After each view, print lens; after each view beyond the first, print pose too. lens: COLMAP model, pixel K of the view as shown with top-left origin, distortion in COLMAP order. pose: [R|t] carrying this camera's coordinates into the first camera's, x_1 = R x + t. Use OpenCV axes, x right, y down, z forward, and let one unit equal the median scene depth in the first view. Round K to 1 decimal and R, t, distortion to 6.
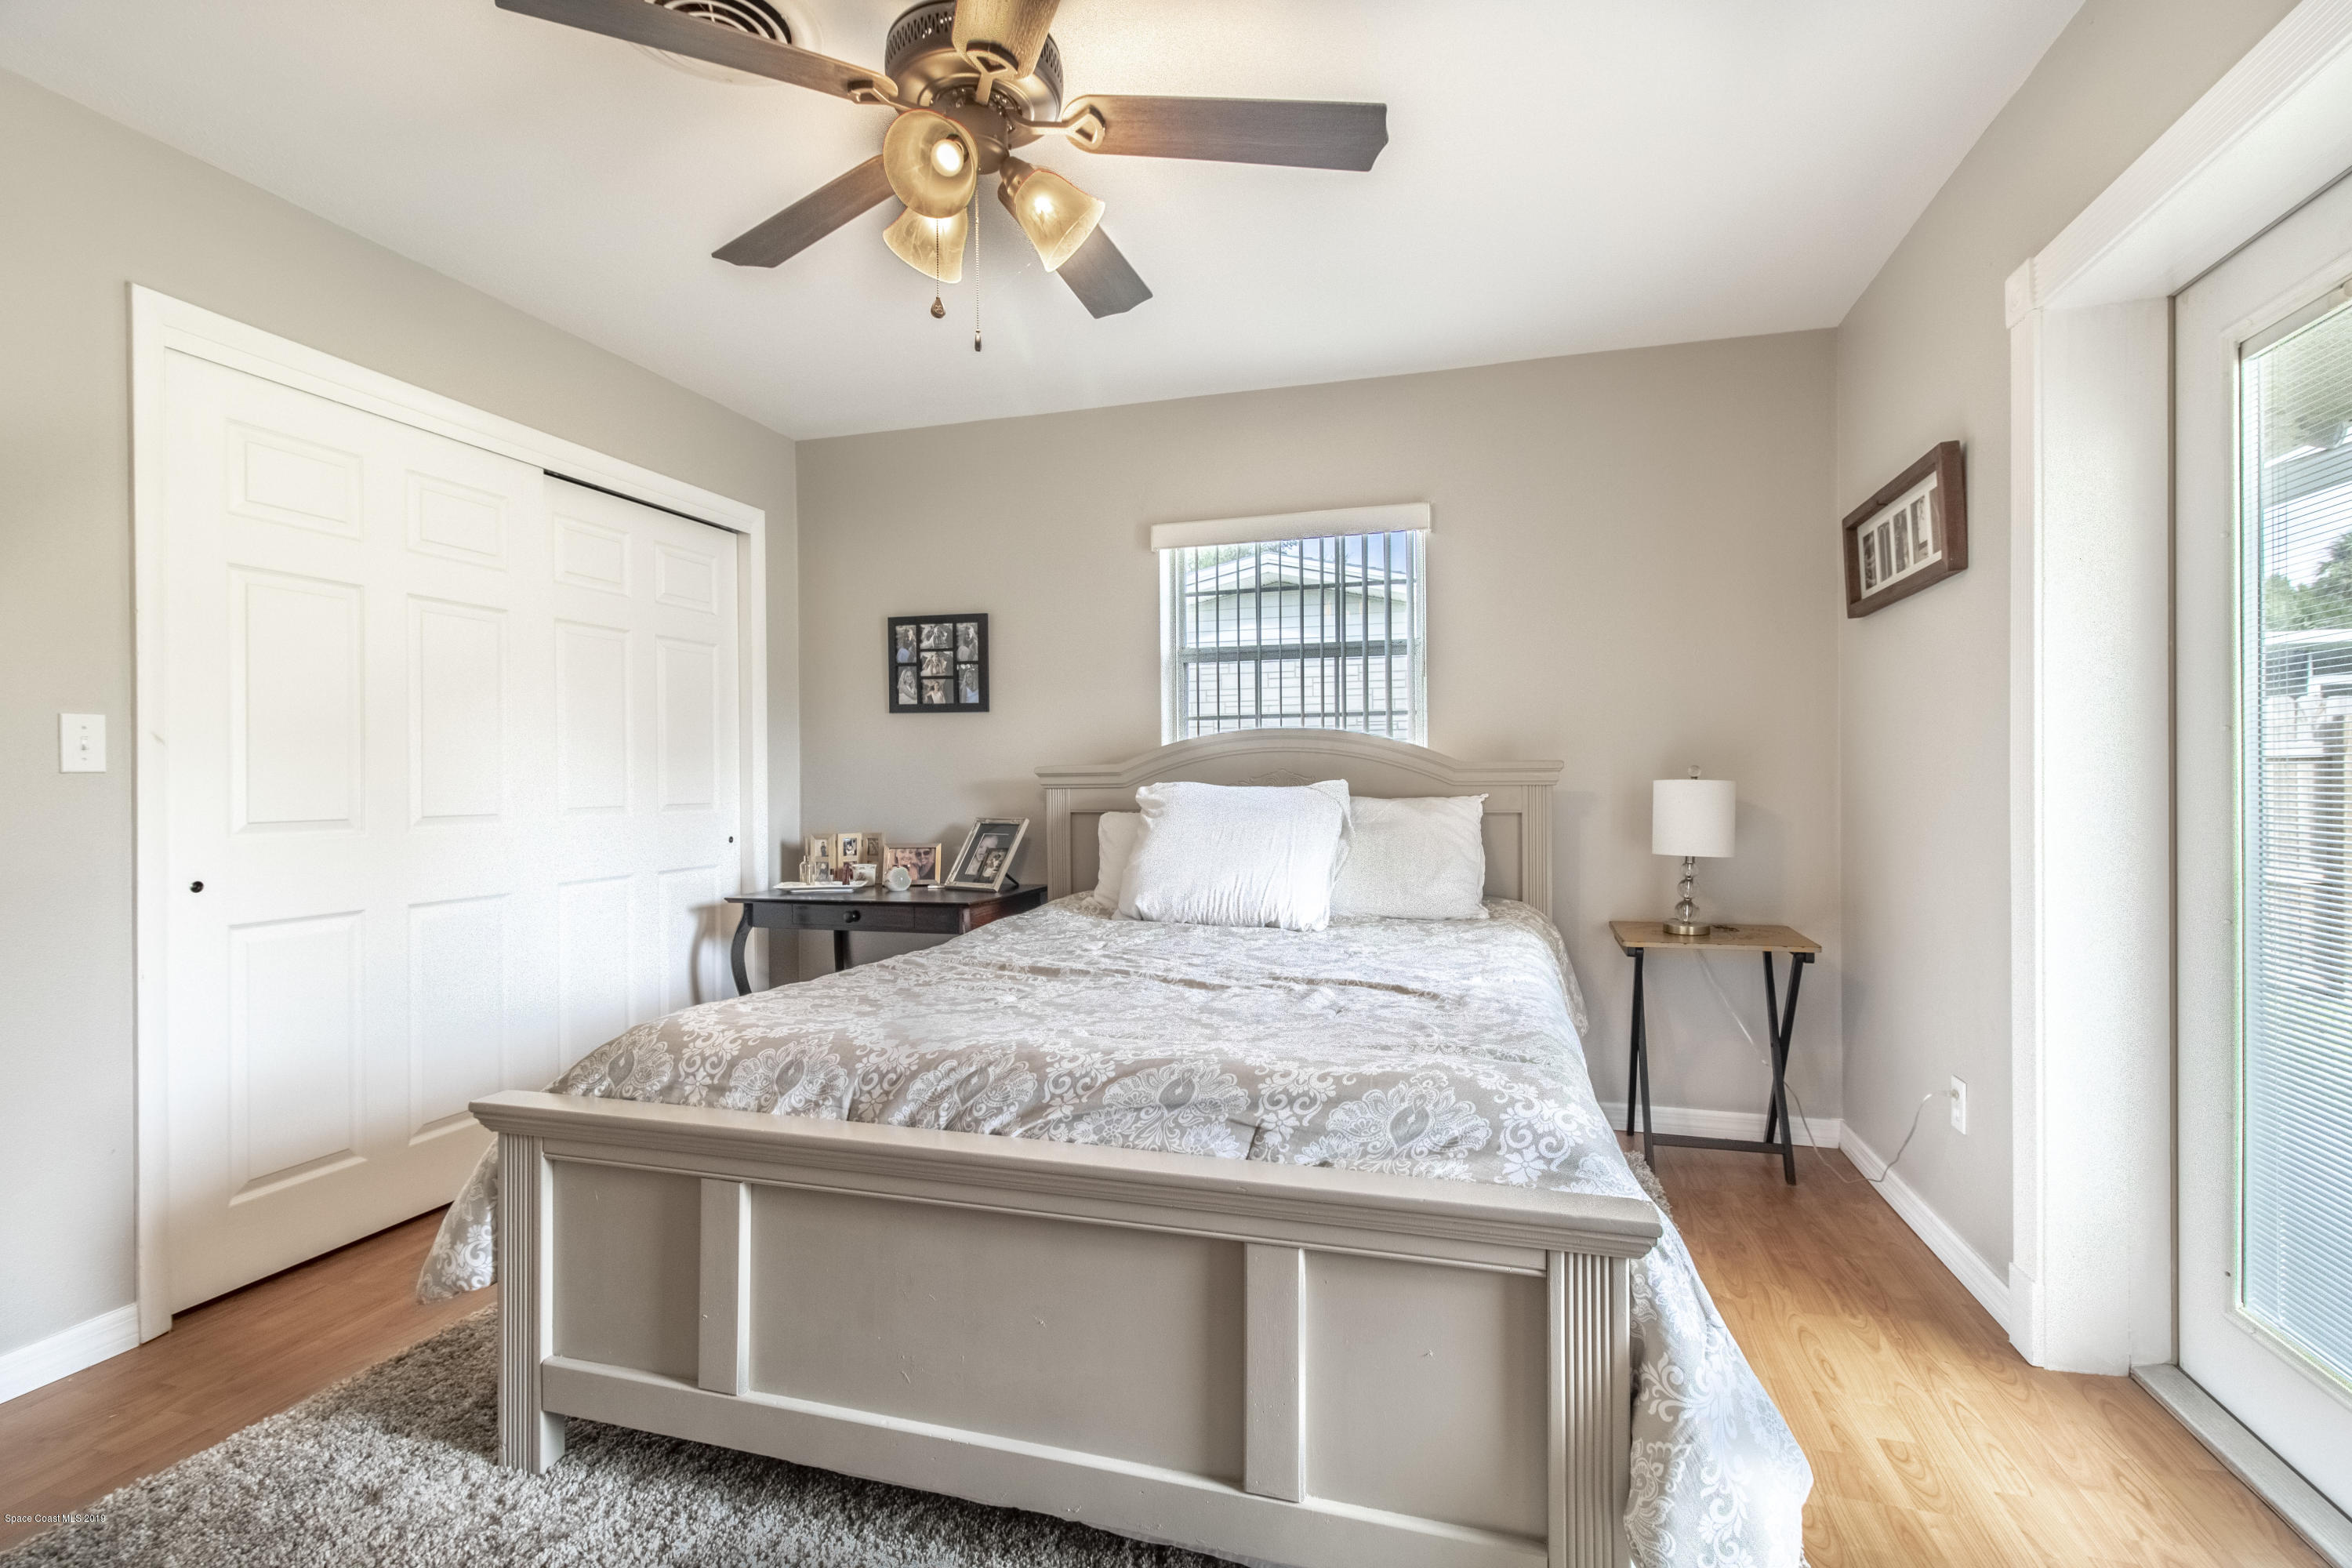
lens RADIAL K [[1078.2, 0, 1183.7], [0, 1078.2, 778.2], [0, 0, 1]] dist [0.005030, -0.000226]
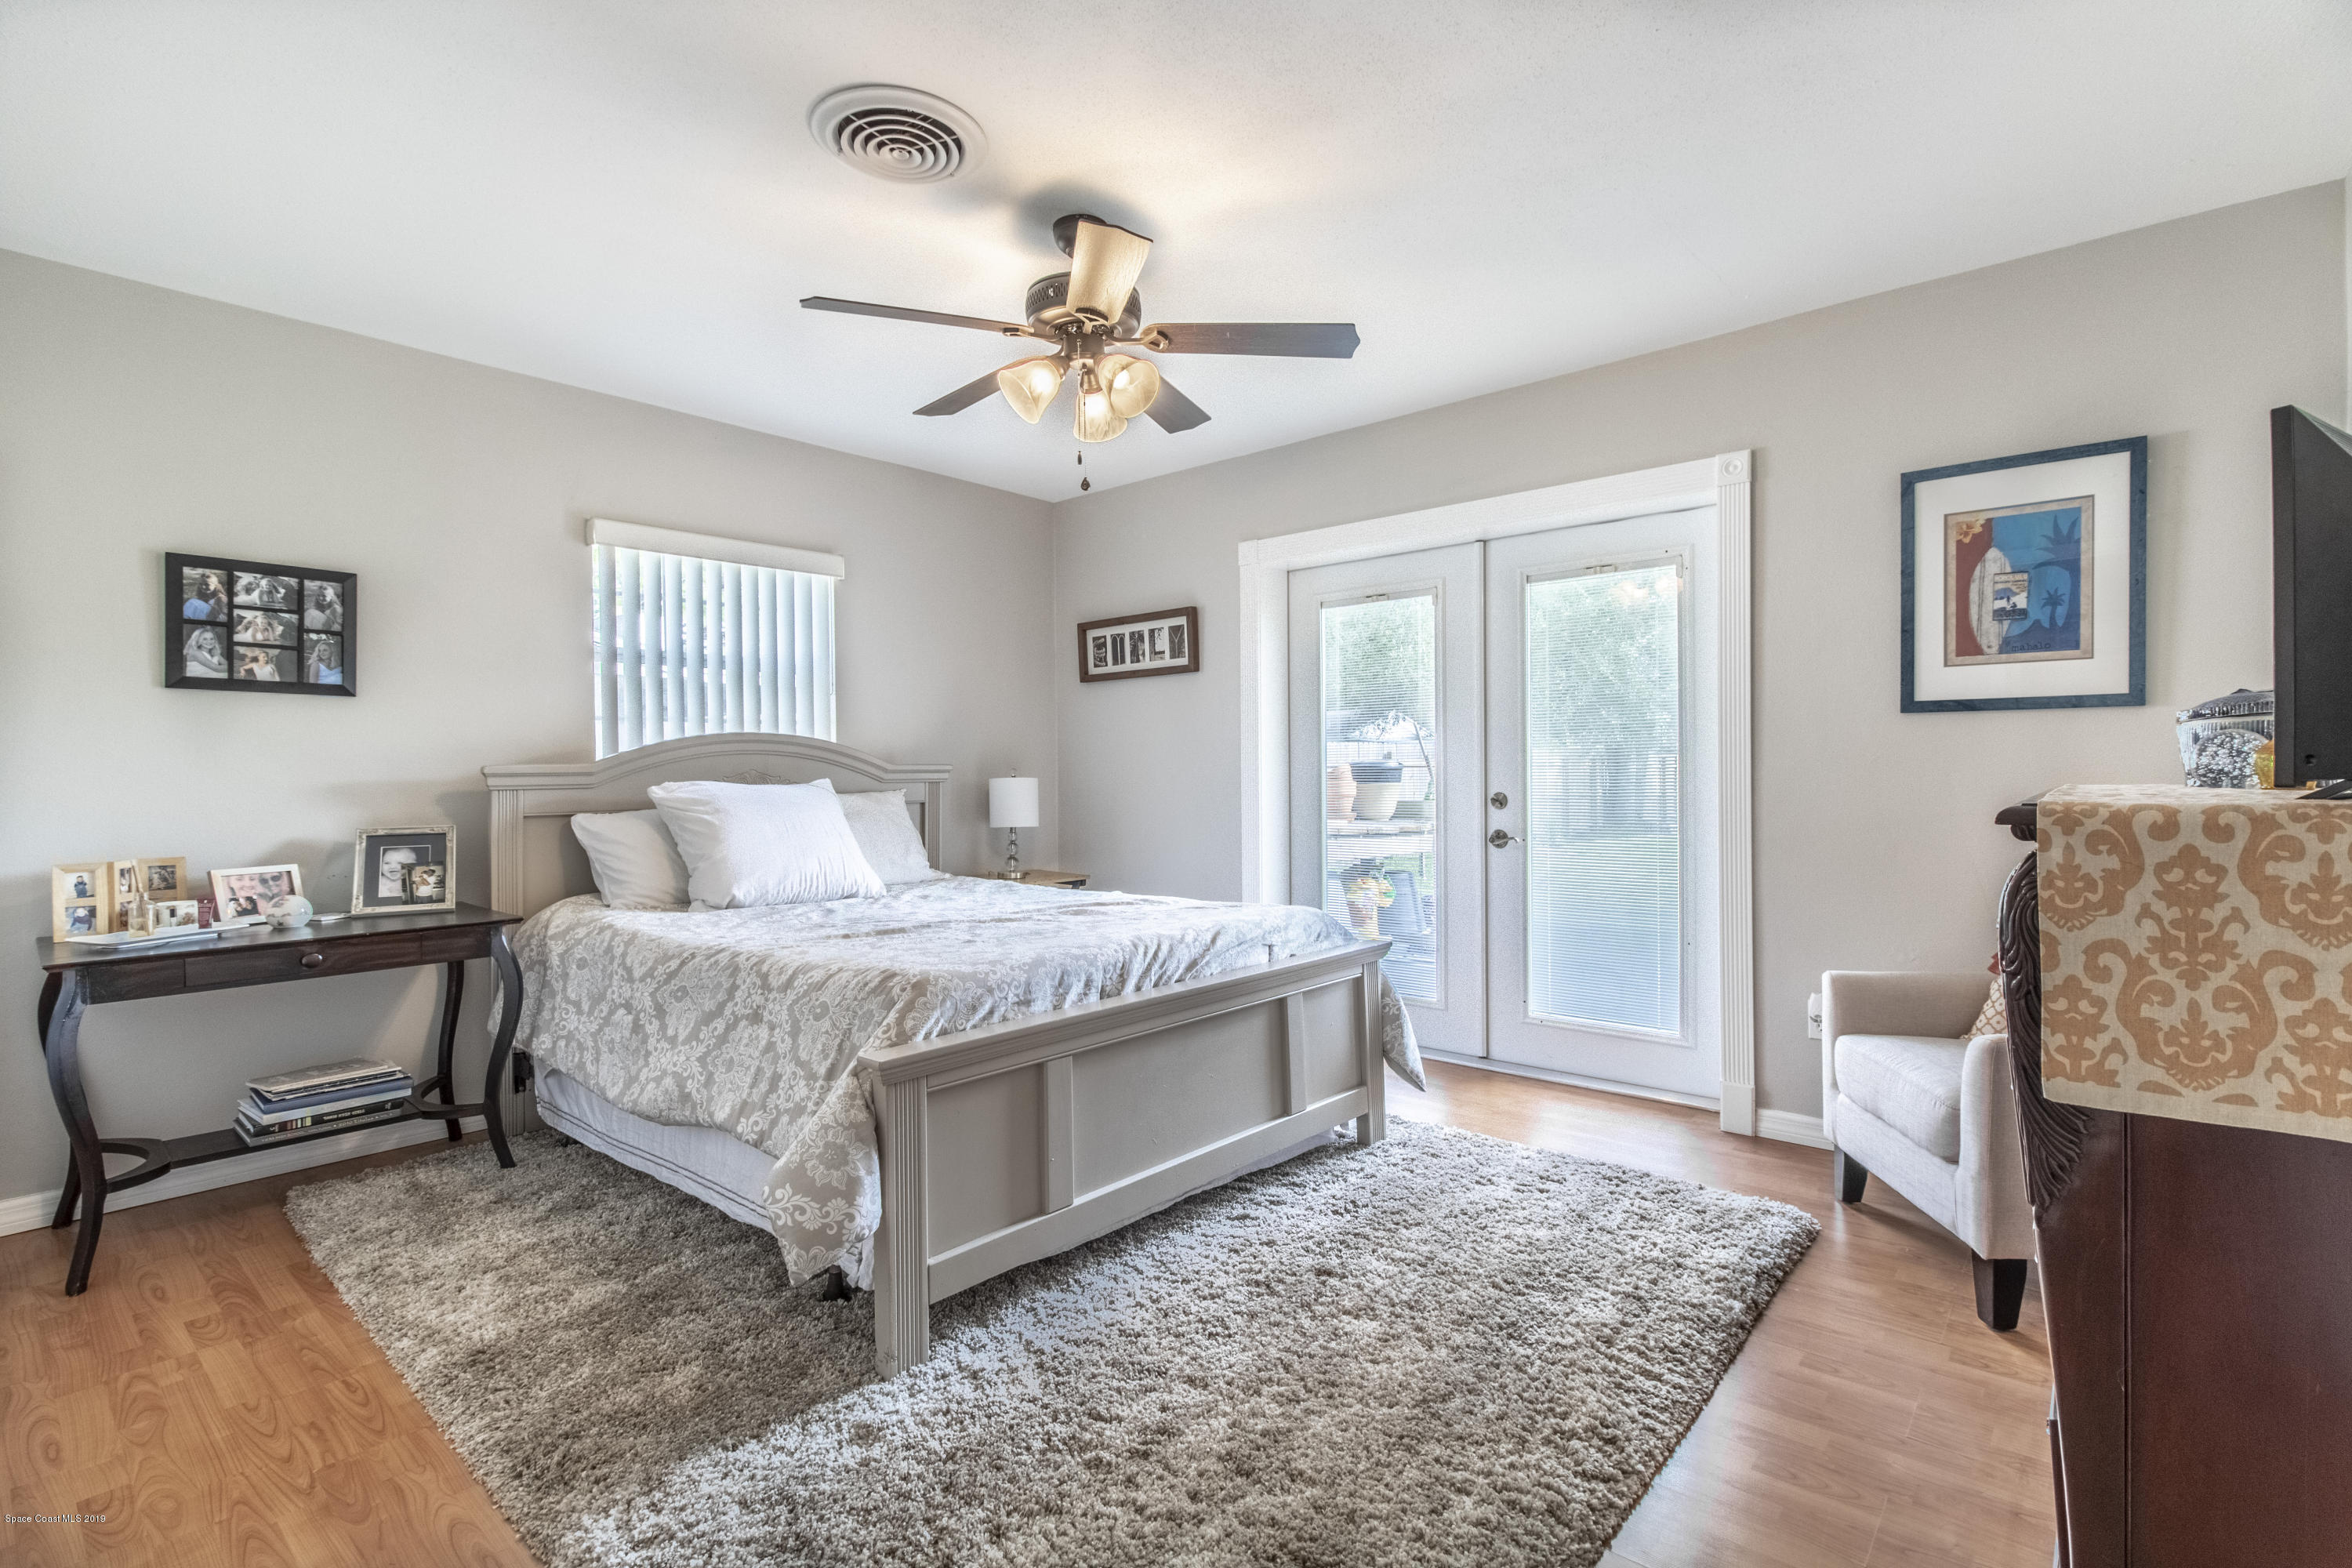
lens RADIAL K [[1078.2, 0, 1183.7], [0, 1078.2, 778.2], [0, 0, 1]] dist [0.005030, -0.000226]
pose [[0.427063, -0.002835, 0.904217, -0.642308], [0.007034, 0.999975, -0.000187, 0.003589], [-0.904194, 0.006440, 0.427073, 0.099451]]
